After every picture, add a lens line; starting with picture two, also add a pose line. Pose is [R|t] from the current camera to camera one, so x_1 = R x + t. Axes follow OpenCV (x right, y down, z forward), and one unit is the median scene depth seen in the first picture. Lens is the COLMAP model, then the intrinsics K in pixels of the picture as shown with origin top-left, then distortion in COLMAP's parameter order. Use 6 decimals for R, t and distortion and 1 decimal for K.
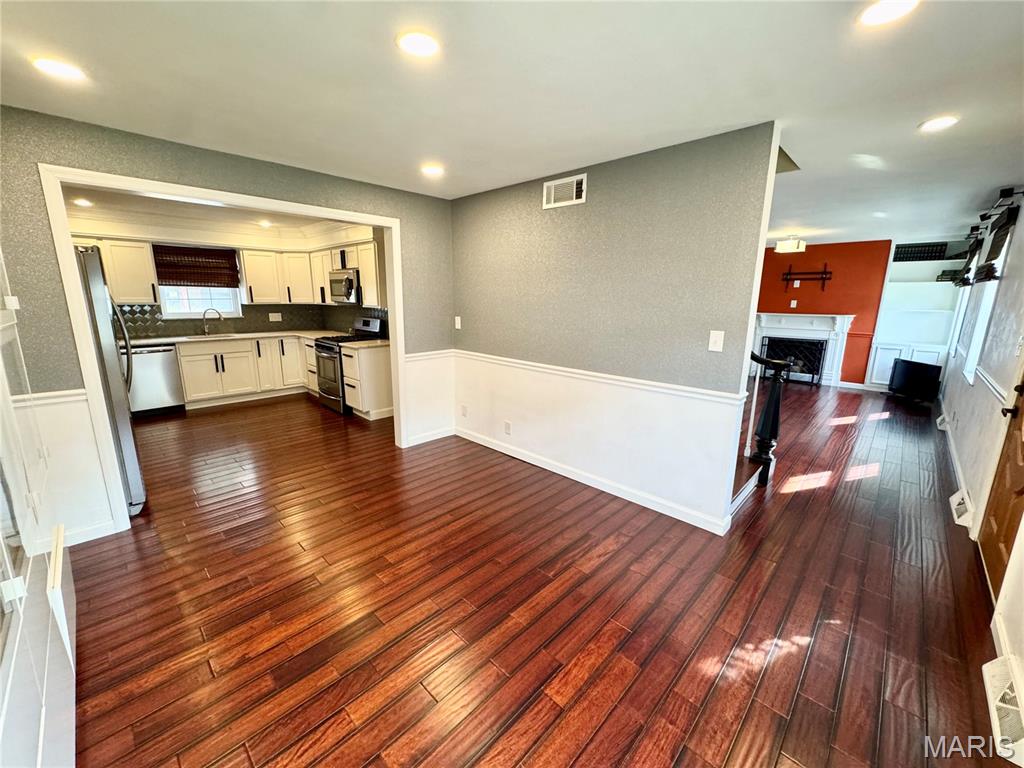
lens RADIAL K [[410.1, 0, 510.8], [0, 410.1, 384.6], [0, 0, 1]] dist [-0.002322, -0.000433]
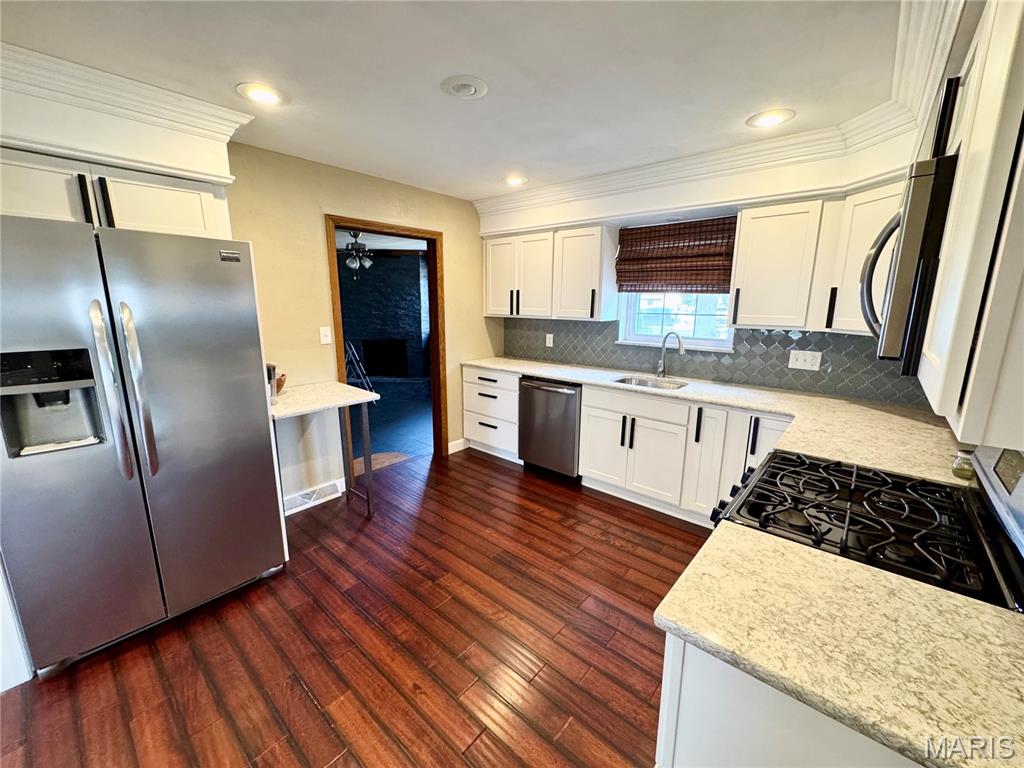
lens RADIAL K [[410.1, 0, 510.6], [0, 410.1, 383.6], [0, 0, 1]] dist [-0.002322, -0.000433]
pose [[0.054665, 0.189820, -0.980296, -0.199776], [-0.220895, 0.959737, 0.173521, -0.174409], [0.973764, 0.207057, 0.094394, 0.787069]]
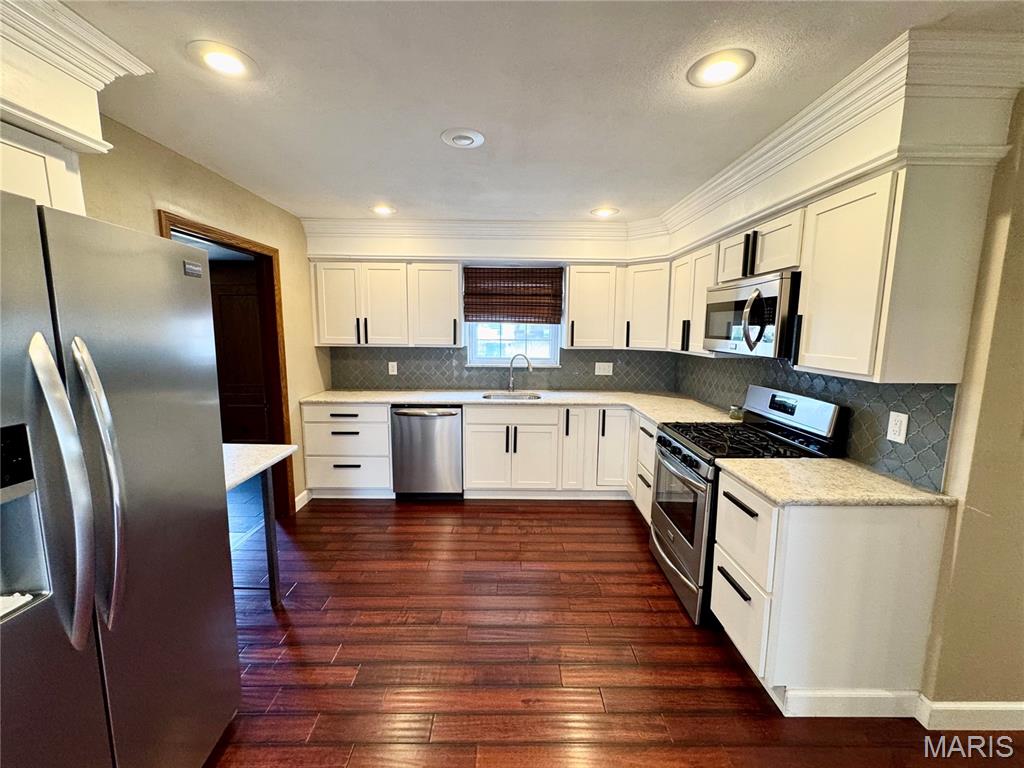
lens RADIAL K [[410.1, 0, 511.8], [0, 410.1, 383.4], [0, 0, 1]] dist [-0.002322, -0.000433]
pose [[0.702067, 0.090879, -0.706288, -0.265551], [-0.154858, 0.987572, -0.026860, -0.122191], [0.695069, 0.128232, 0.707415, 0.536530]]
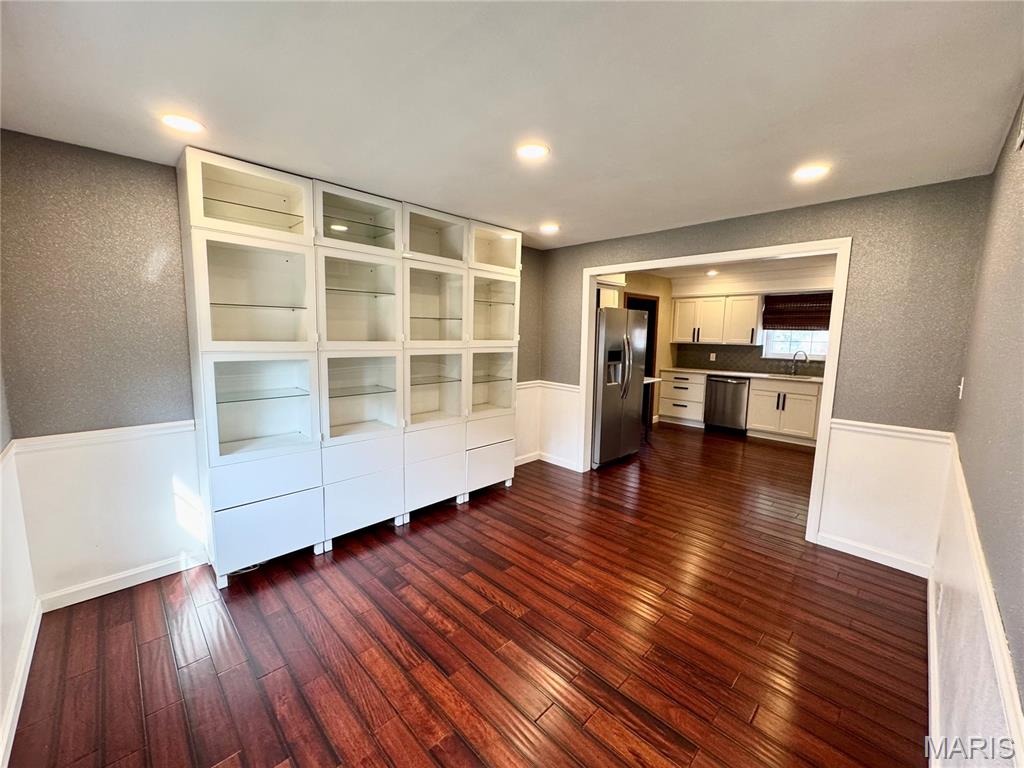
lens RADIAL K [[410.1, 0, 509.8], [0, 410.1, 382.3], [0, 0, 1]] dist [-0.002322, -0.000433]
pose [[-0.023675, 0.114615, -0.993128, 0.343174], [-0.226489, 0.966962, 0.116995, -0.065731], [0.973726, 0.227702, 0.003066, 0.309875]]
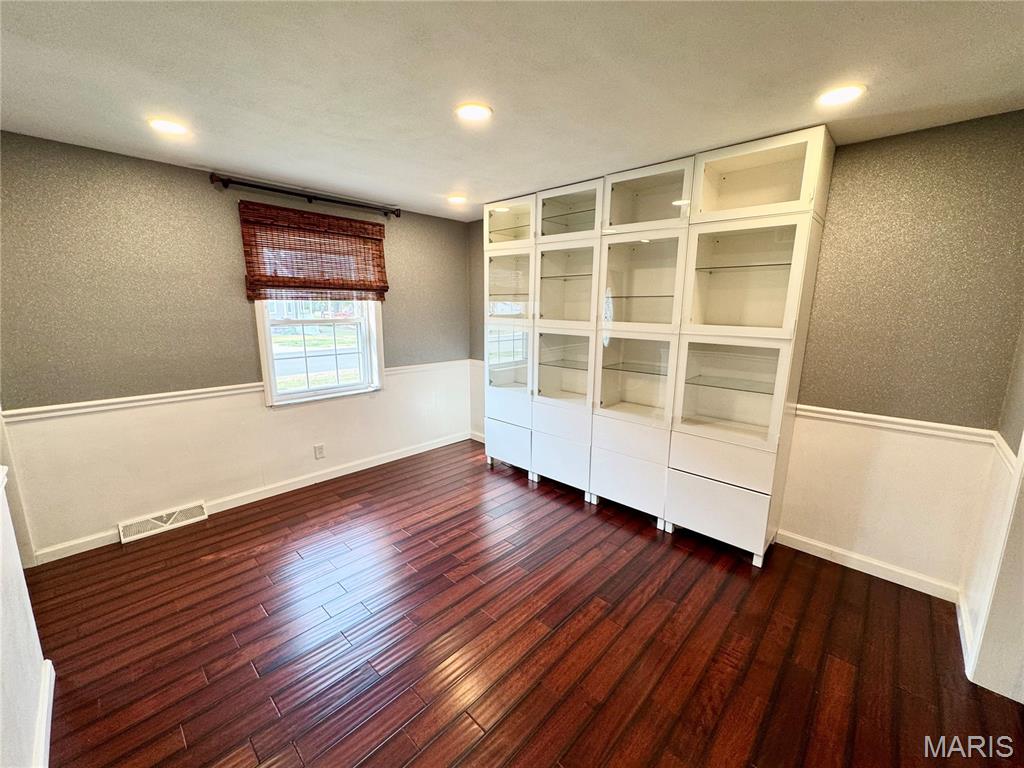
lens RADIAL K [[410.1, 0, 510.2], [0, 410.1, 384.6], [0, 0, 1]] dist [-0.002322, -0.000433]
pose [[-0.999707, -0.018279, -0.015869, -0.091527], [-0.023002, 0.921558, 0.387559, -0.155053], [0.007540, 0.387810, -0.921708, 0.698035]]
